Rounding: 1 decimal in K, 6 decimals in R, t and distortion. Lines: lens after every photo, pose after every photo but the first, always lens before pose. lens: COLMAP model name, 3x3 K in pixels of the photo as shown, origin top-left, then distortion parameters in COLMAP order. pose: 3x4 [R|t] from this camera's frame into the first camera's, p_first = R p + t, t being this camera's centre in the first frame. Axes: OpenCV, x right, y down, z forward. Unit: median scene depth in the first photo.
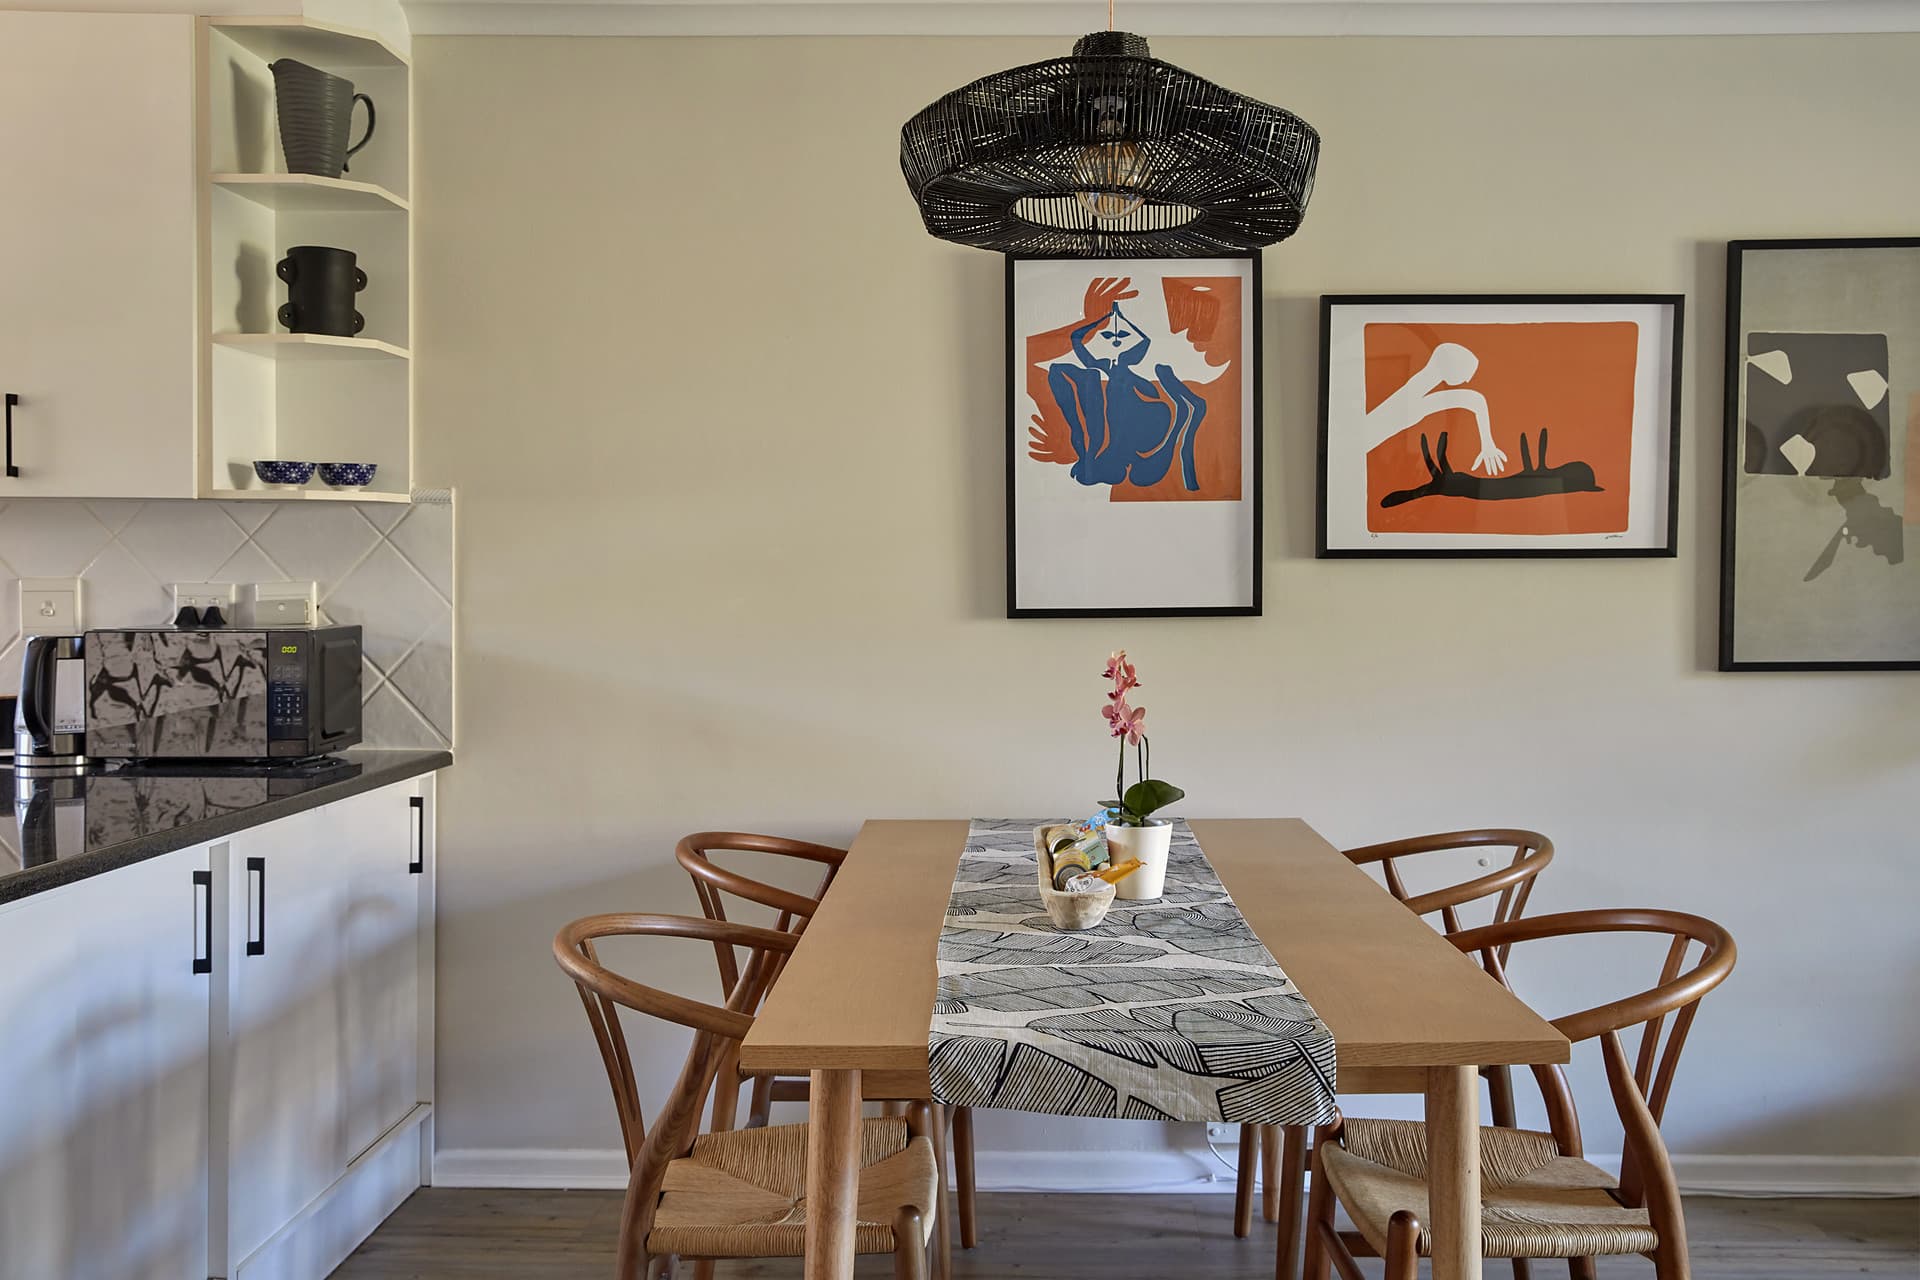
lens RADIAL K [[1957.8, 0, 969.1], [0, 1957.8, 644.1], [0, 0, 1]] dist [0.021384, 0.000000]
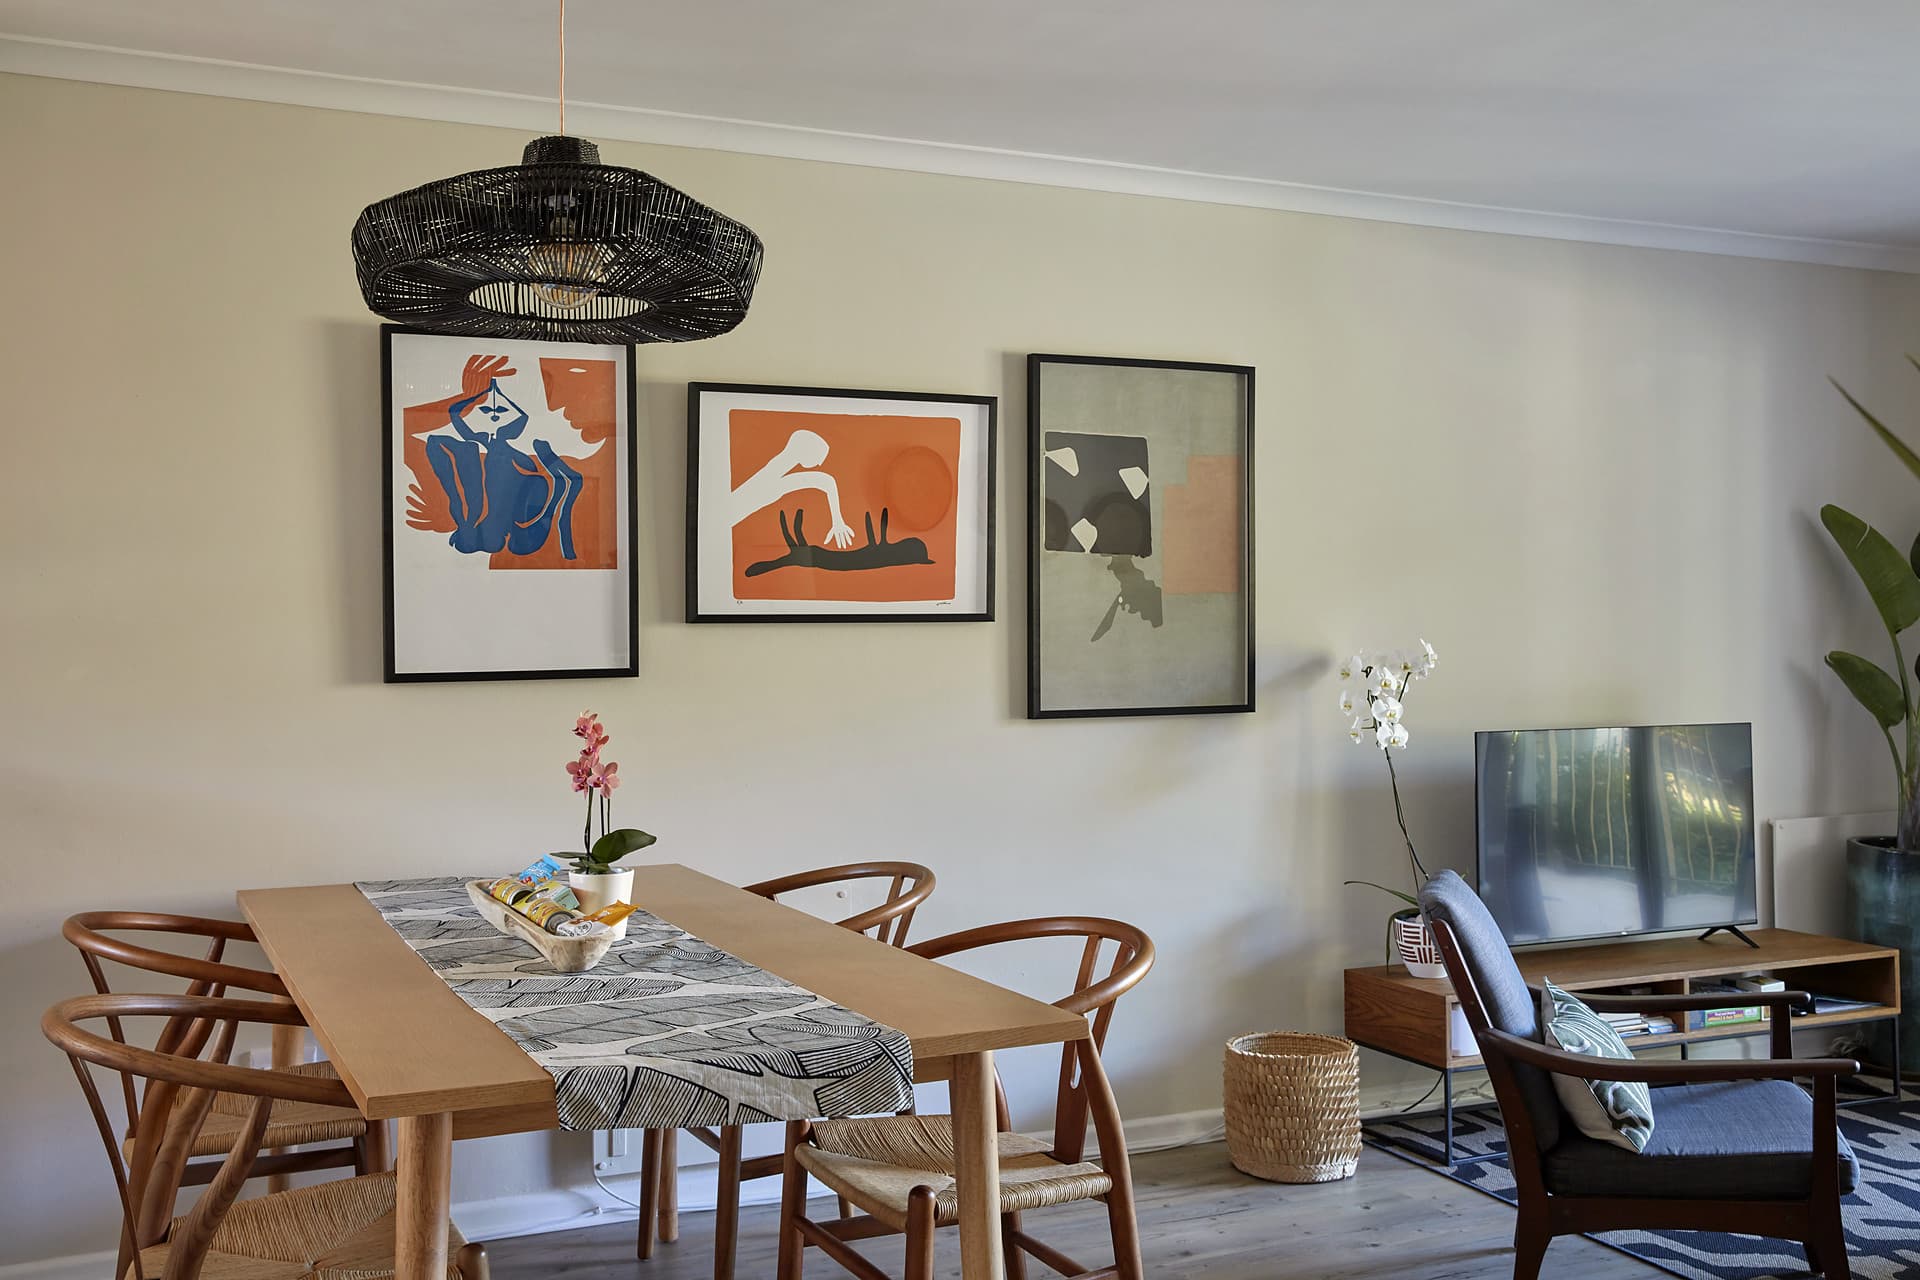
lens RADIAL K [[1957.8, 0, 904.5], [0, 1957.8, 653.4], [0, 0, 1]] dist [0.021384, 0.000000]
pose [[0.915373, -0.009984, 0.402482, -0.158453], [0.020530, 0.999549, -0.021896, -0.000838], [-0.402082, 0.028306, 0.915166, -0.042877]]
